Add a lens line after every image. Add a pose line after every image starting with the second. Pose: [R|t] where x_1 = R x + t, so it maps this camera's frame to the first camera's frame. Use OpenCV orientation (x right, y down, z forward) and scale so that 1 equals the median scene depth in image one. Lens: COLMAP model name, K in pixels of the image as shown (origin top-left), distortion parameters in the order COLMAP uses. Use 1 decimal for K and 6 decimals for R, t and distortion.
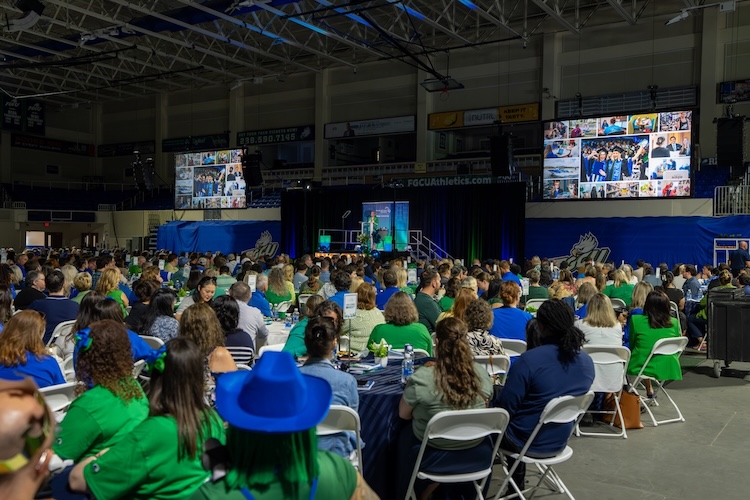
lens RADIAL K [[750.6, 0, 375.0], [0, 750.6, 250.0], [0, 0, 1]] dist [0.105965, 0.004894]
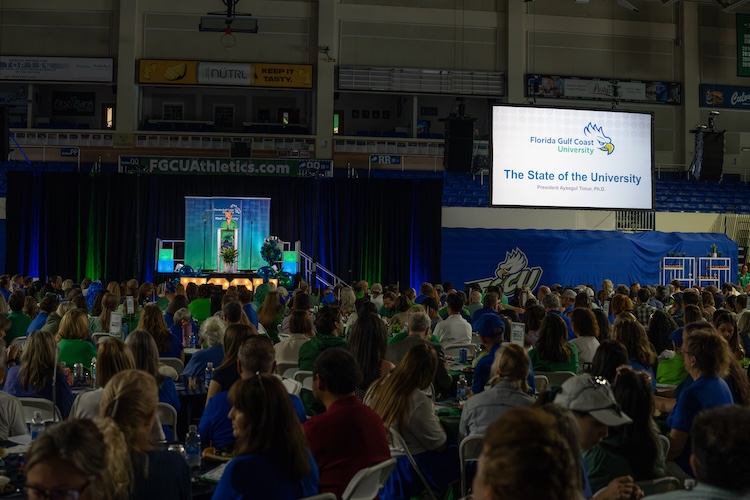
lens RADIAL K [[1015.7, 0, 375.0], [0, 1015.7, 250.0], [0, 0, 1]] dist [-0.130819, -0.005542]
pose [[0.731695, 0.003906, 0.681621, -0.408657], [0.005476, 0.999918, -0.011609, -0.007984], [-0.681610, 0.012227, 0.731613, 0.272321]]
